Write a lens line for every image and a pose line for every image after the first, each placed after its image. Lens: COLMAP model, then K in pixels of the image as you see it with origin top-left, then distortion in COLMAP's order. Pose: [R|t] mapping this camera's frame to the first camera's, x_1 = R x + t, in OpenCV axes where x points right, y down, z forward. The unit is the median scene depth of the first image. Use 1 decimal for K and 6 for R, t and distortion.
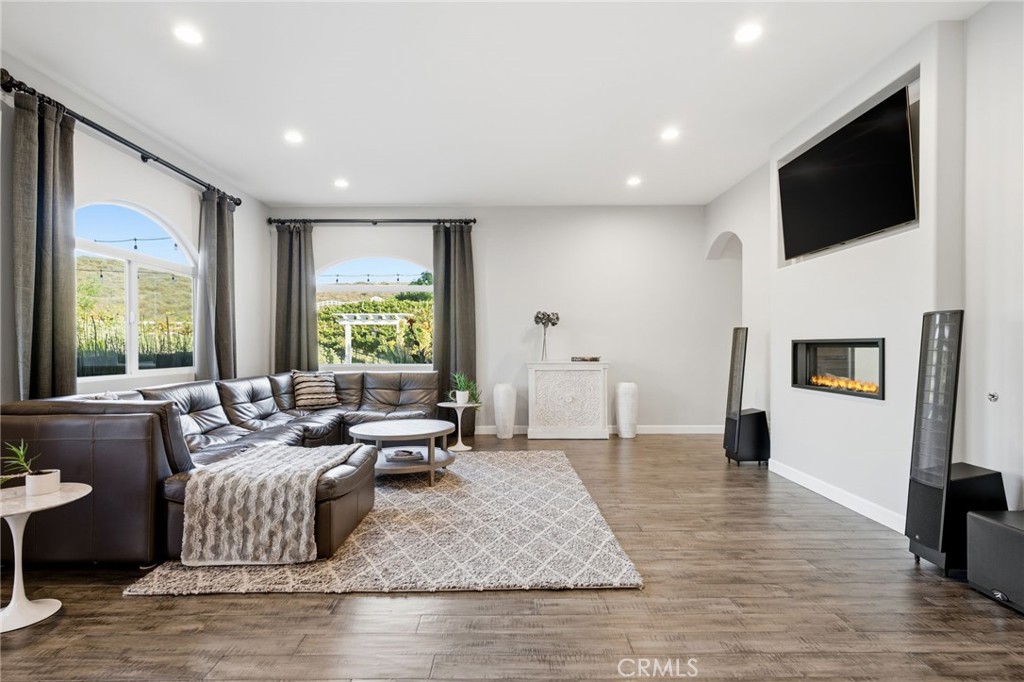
lens RADIAL K [[506.0, 0, 512.9], [0, 506.0, 348.7], [0, 0, 1]] dist [0.003814, -0.002964]
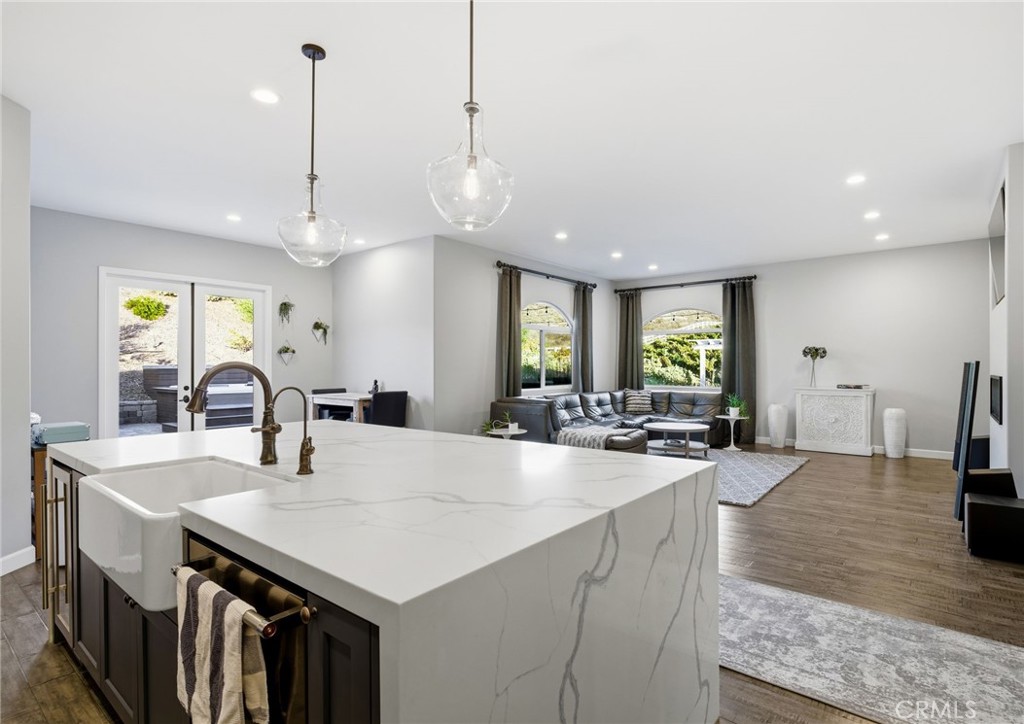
lens RADIAL K [[539.2, 0, 513.0], [0, 539.2, 365.0], [0, 0, 1]] dist [-0.001662, -0.000492]
pose [[0.755461, 0.002060, -0.655190, 0.426364], [-0.004655, 0.999987, -0.002224, -0.026920], [0.655177, 0.004730, 0.755461, -0.524750]]
